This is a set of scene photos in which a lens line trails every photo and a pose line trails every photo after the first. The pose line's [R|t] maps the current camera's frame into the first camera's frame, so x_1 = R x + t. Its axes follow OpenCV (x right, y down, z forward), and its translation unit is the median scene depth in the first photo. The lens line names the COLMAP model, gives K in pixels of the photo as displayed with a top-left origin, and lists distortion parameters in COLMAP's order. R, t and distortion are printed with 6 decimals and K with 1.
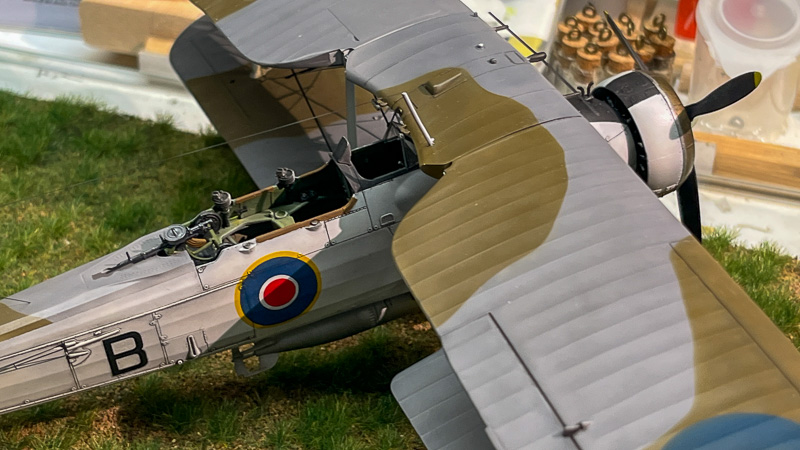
lens RADIAL K [[1515.5, 0, 400.0], [0, 1515.5, 225.0], [0, 0, 1]] dist [0.097841, -0.181531]
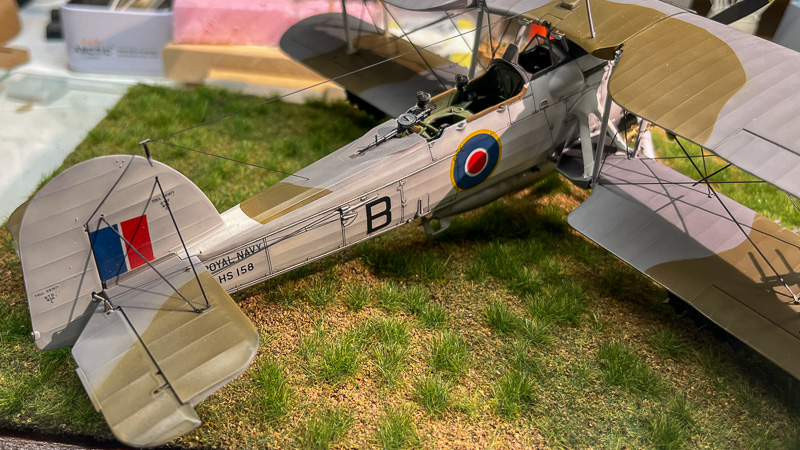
lens RADIAL K [[741.4, 0, 344.2], [0, 741.4, 226.0], [0, 0, 1]] dist [0.070632, -0.333132]
pose [[0.981856, -0.092947, 0.165284, -0.314732], [0.093536, 0.995607, 0.004233, 0.088586], [-0.164951, 0.011304, 0.986237, 0.381370]]
